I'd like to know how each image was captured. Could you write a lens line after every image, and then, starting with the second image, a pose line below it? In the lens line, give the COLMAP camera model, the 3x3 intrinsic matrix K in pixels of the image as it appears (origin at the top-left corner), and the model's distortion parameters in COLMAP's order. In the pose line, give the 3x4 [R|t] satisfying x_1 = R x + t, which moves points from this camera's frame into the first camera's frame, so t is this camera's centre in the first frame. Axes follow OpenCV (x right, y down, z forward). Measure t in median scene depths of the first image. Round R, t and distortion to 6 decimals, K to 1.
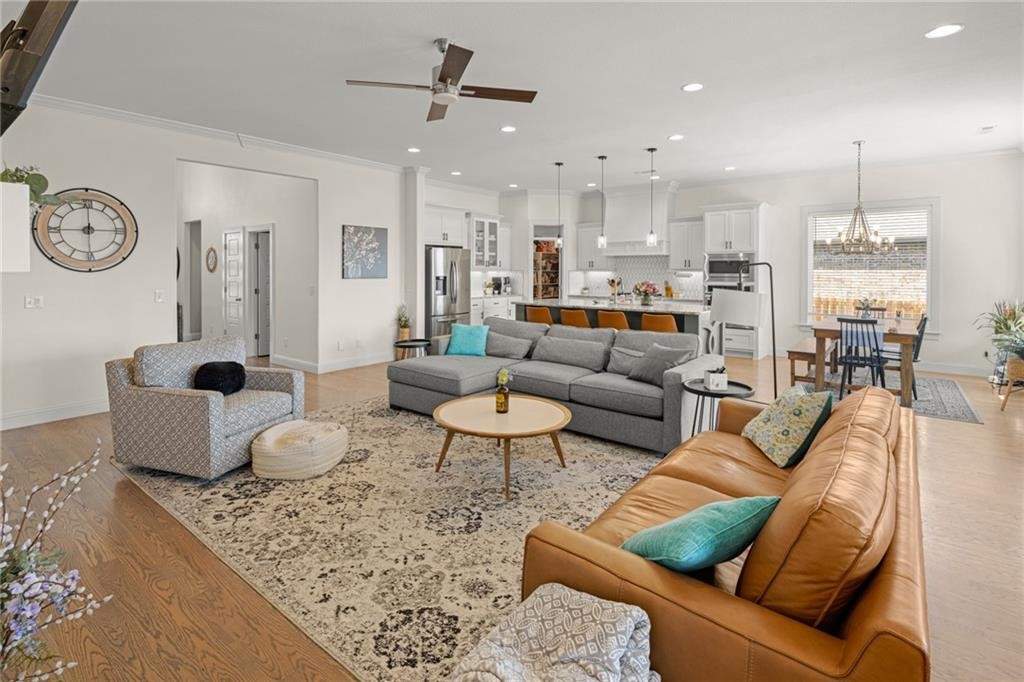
lens RADIAL K [[498.4, 0, 507.3], [0, 498.4, 343.5], [0, 0, 1]] dist [0.006560, -0.001275]
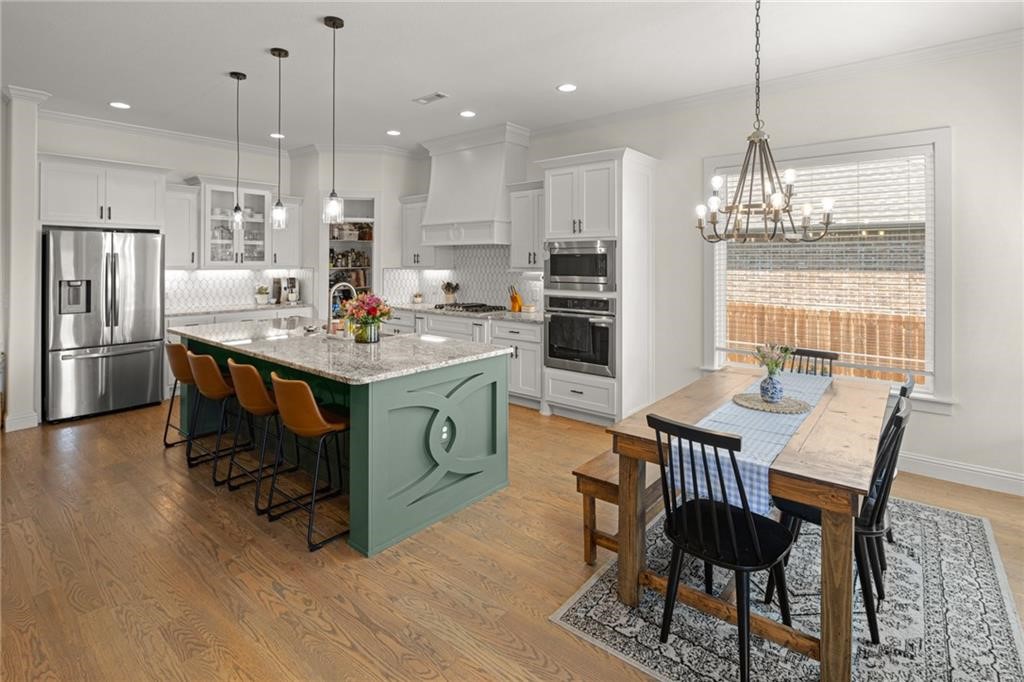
lens RADIAL K [[498.4, 0, 508.0], [0, 498.4, 334.0], [0, 0, 1]] dist [0.006560, -0.001275]
pose [[0.999890, 0.003148, -0.014508, 0.362525], [-0.003219, 0.999983, -0.004863, -0.069130], [0.014492, 0.004909, 0.999883, 0.417444]]
